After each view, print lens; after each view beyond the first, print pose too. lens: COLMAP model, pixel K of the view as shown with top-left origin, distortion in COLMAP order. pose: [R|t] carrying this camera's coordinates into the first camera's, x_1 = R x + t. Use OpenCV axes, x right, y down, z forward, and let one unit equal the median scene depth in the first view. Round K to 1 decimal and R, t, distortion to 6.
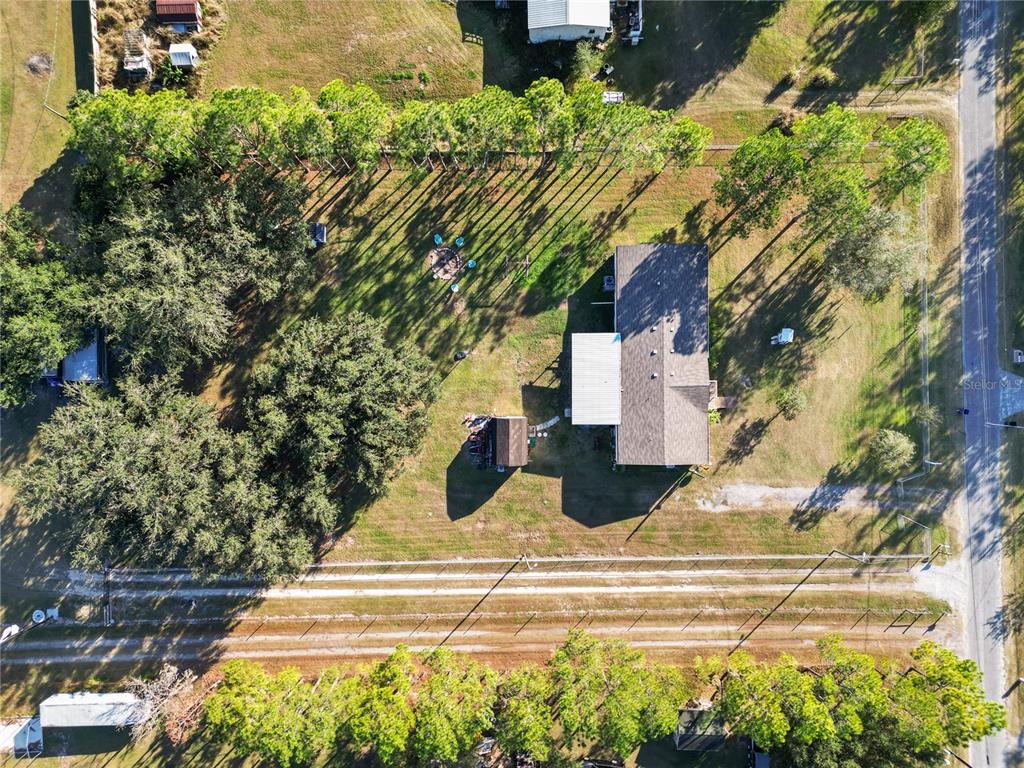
lens RADIAL K [[714.4, 0, 508.4], [0, 714.4, 360.8], [0, 0, 1]] dist [0.009169, 0.000418]
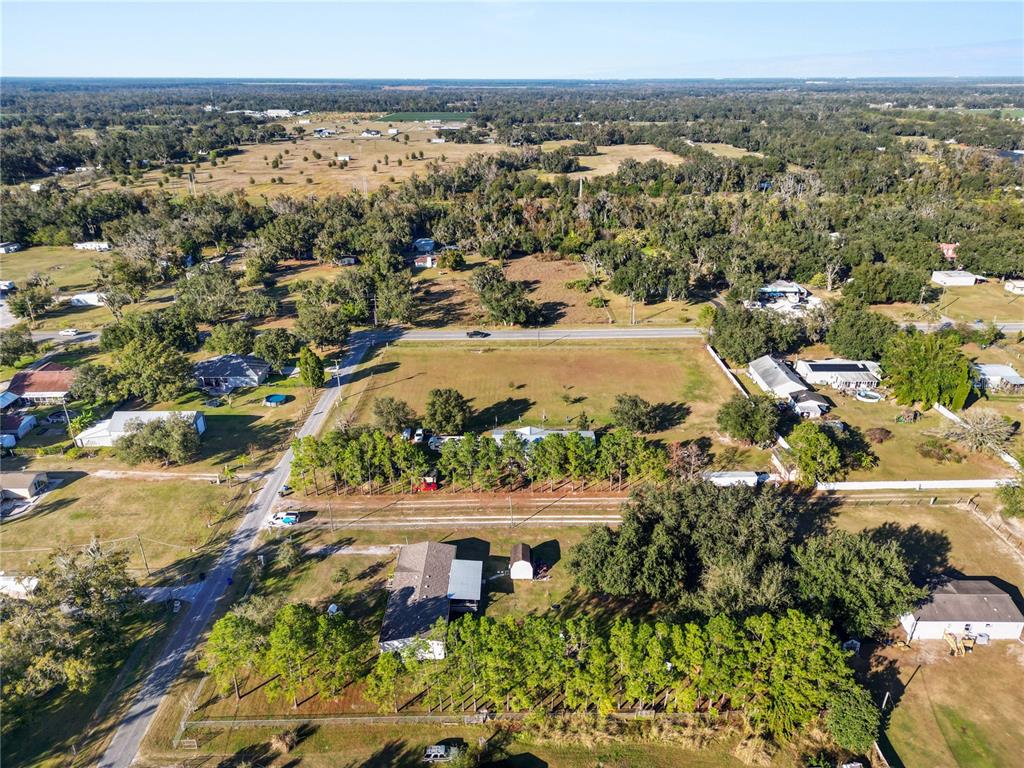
lens RADIAL K [[724.2, 0, 512.0], [0, 724.2, 384.0], [0, 0, 1]] dist [0.012177, -0.009876]
pose [[-0.999884, -0.005925, 0.014064, 0.000297], [0.015256, -0.362798, 0.931743, -1.253042], [-0.000418, 0.931849, 0.362846, 0.027864]]
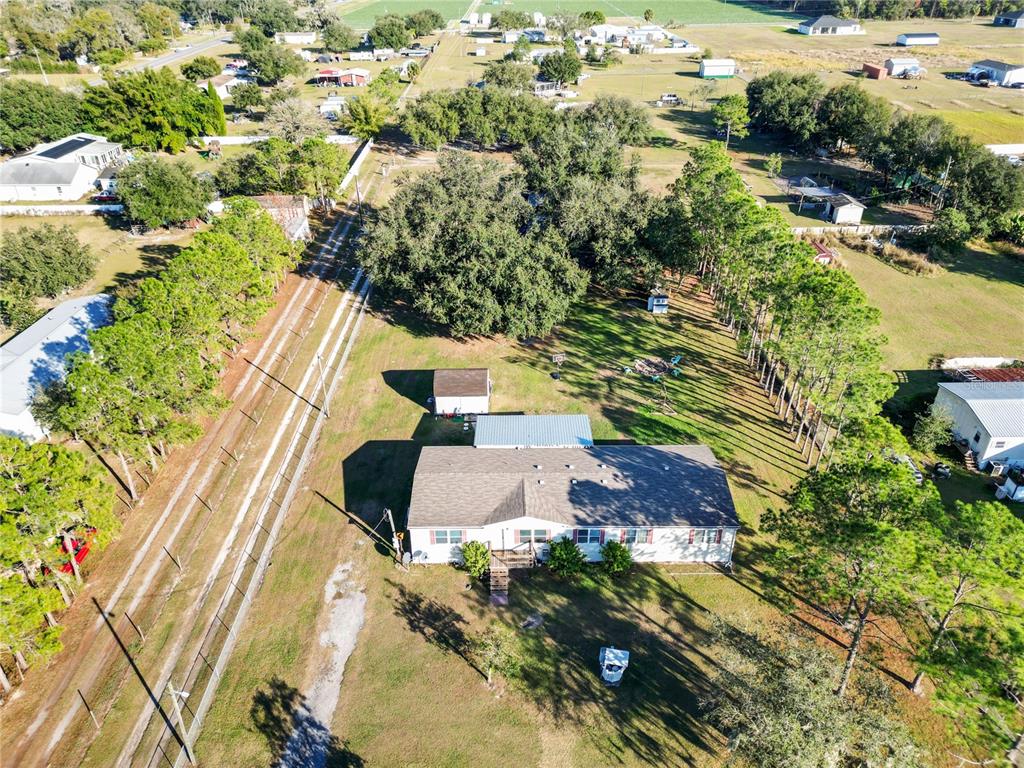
lens RADIAL K [[724.2, 0, 512.0], [0, 724.2, 384.0], [0, 0, 1]] dist [0.012177, -0.009876]
pose [[-0.010050, 0.499866, -0.866044, 0.770337], [-0.999759, 0.011895, 0.018468, 0.031634], [0.019533, 0.866021, 0.499626, 0.529825]]
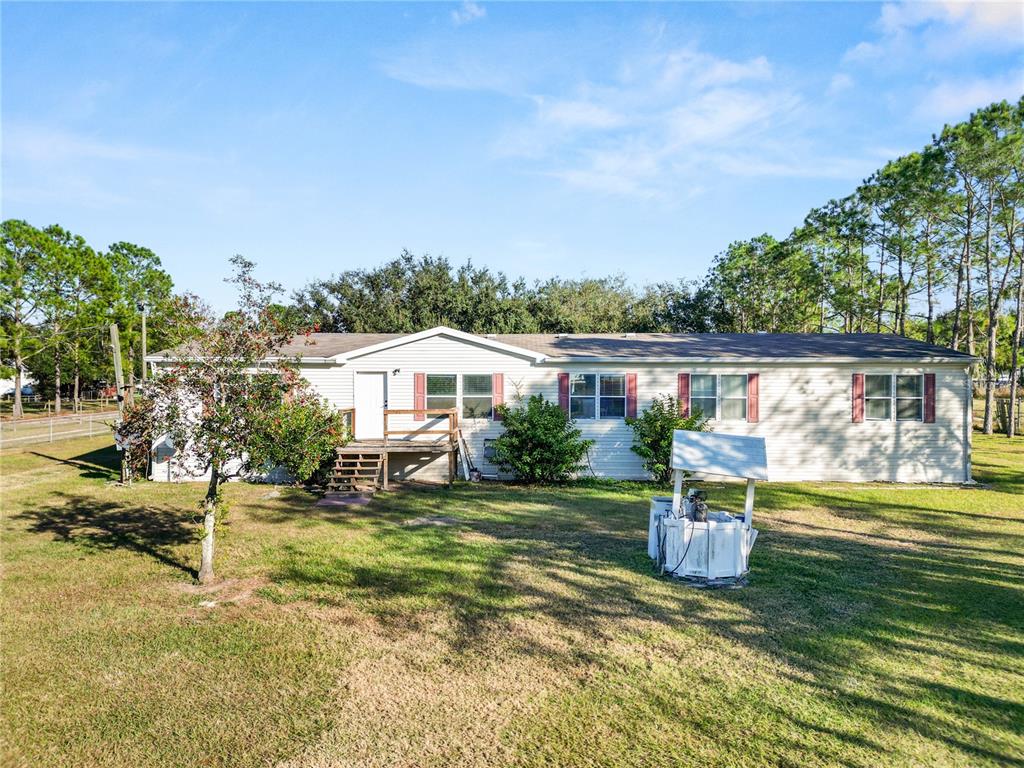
lens RADIAL K [[714.4, 0, 508.4], [0, 714.4, 360.8], [0, 0, 1]] dist [0.009169, 0.000418]
pose [[-0.021540, -0.047508, -0.998639, 0.530776], [-0.999748, 0.007278, 0.021217, 0.002978], [0.006260, 0.998844, -0.047653, 0.977748]]
